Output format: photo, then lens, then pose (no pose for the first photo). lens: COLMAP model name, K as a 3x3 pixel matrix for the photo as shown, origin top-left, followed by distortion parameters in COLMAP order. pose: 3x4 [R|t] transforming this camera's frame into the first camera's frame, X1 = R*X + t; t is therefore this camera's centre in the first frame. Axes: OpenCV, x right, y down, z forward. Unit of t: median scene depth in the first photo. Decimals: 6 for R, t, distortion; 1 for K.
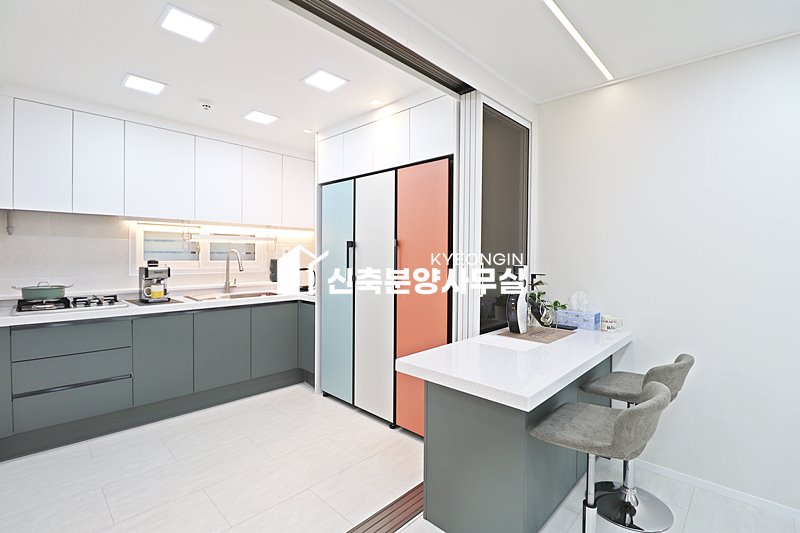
lens RADIAL K [[372.7, 0, 398.0], [0, 372.7, 257.3], [0, 0, 1]] dist [0.000988, -0.016677]
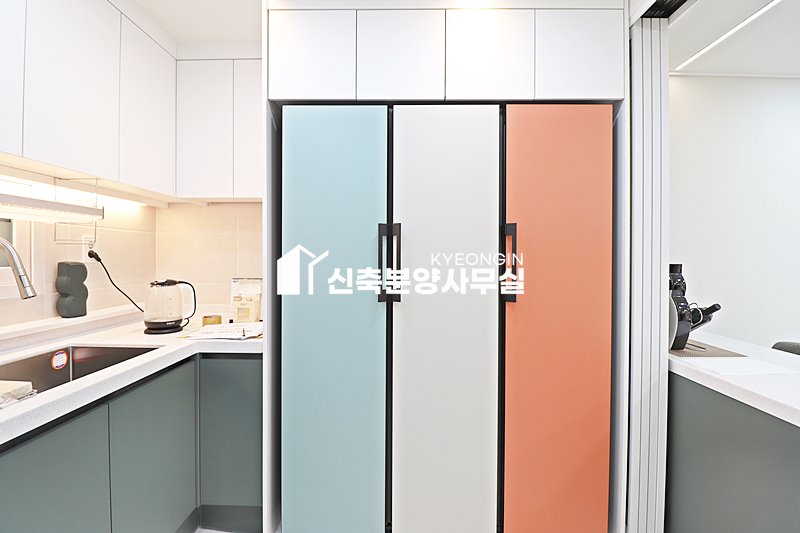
lens RADIAL K [[372.7, 0, 398.0], [0, 372.7, 257.3], [0, 0, 1]] dist [0.000988, -0.016677]
pose [[0.727421, -0.006074, 0.686164, -0.468231], [0.005841, 0.999979, 0.002660, 0.000978], [-0.686166, 0.002073, 0.727442, 0.613644]]
